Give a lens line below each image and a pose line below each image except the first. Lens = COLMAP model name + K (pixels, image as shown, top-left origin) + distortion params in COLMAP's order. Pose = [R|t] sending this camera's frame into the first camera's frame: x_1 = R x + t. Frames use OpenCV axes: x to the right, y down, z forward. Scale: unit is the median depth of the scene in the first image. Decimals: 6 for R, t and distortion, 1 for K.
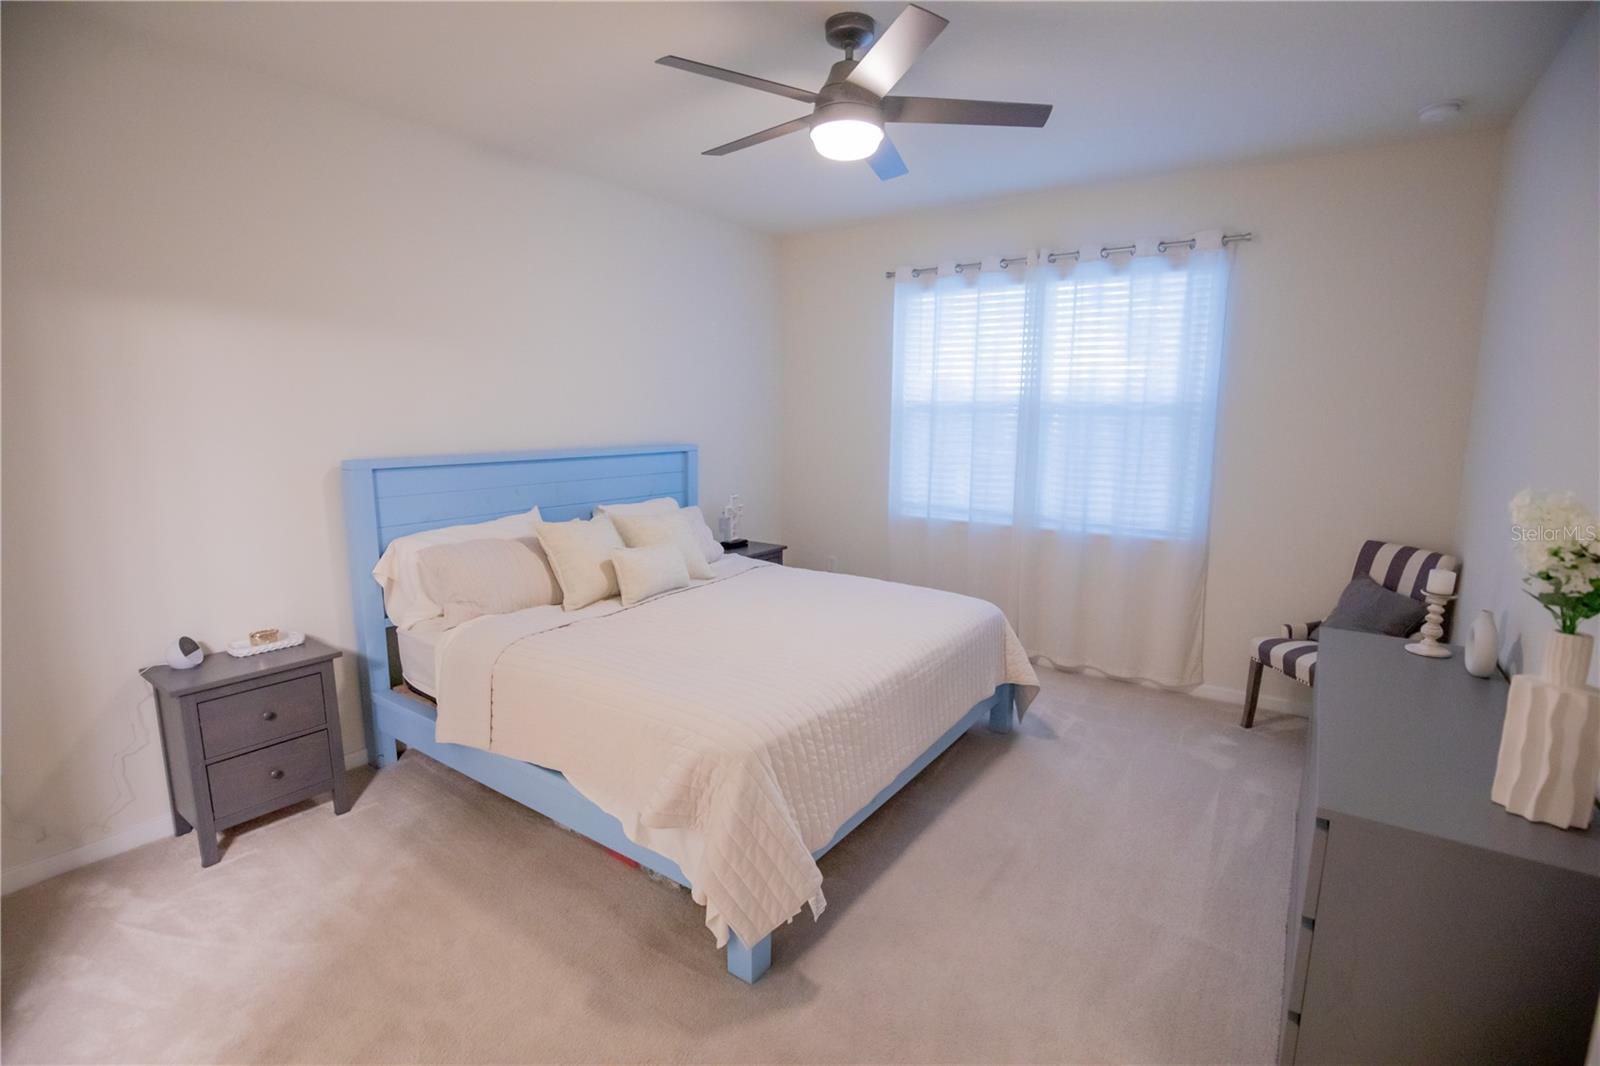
lens RADIAL K [[717.5, 0, 800.0], [0, 717.5, 531.3], [0, 0, 1]] dist [0.005844, -0.000467]
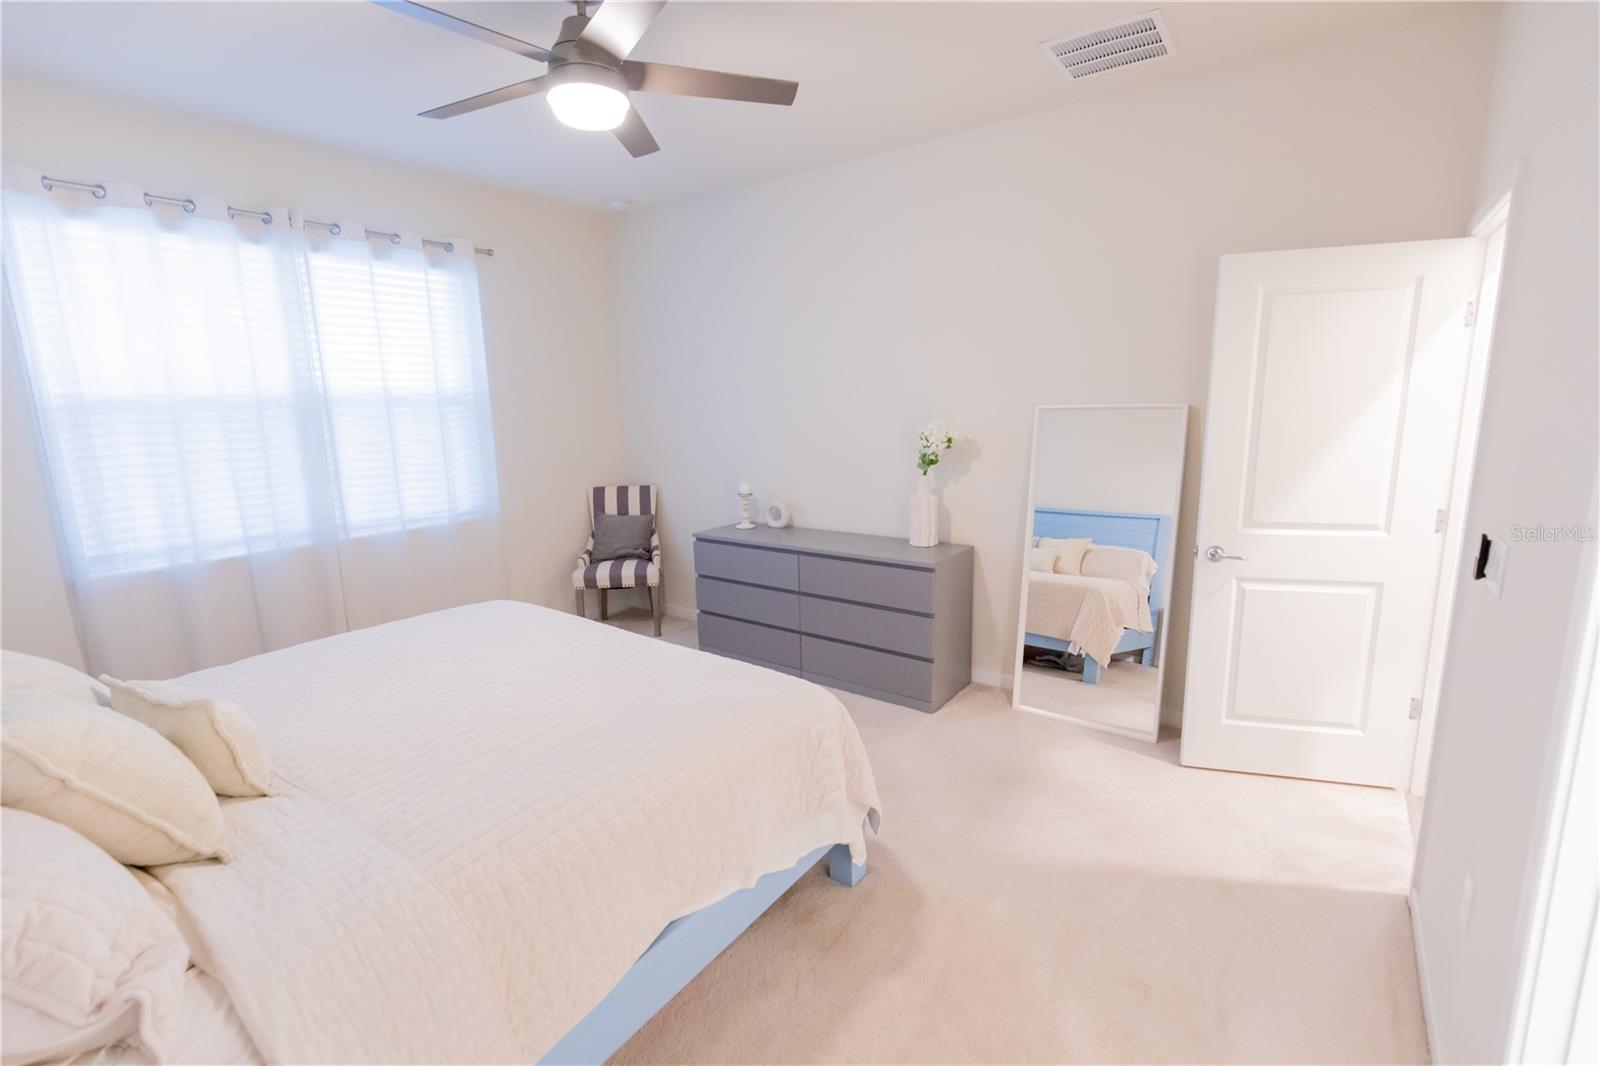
lens RADIAL K [[717.5, 0, 797.2], [0, 717.5, 534.6], [0, 0, 1]] dist [0.005844, -0.000467]
pose [[0.050975, -0.194229, 0.979631, -0.510664], [0.189274, 0.965008, 0.181481, -0.067864], [-0.980600, 0.176168, 0.085954, 0.409450]]
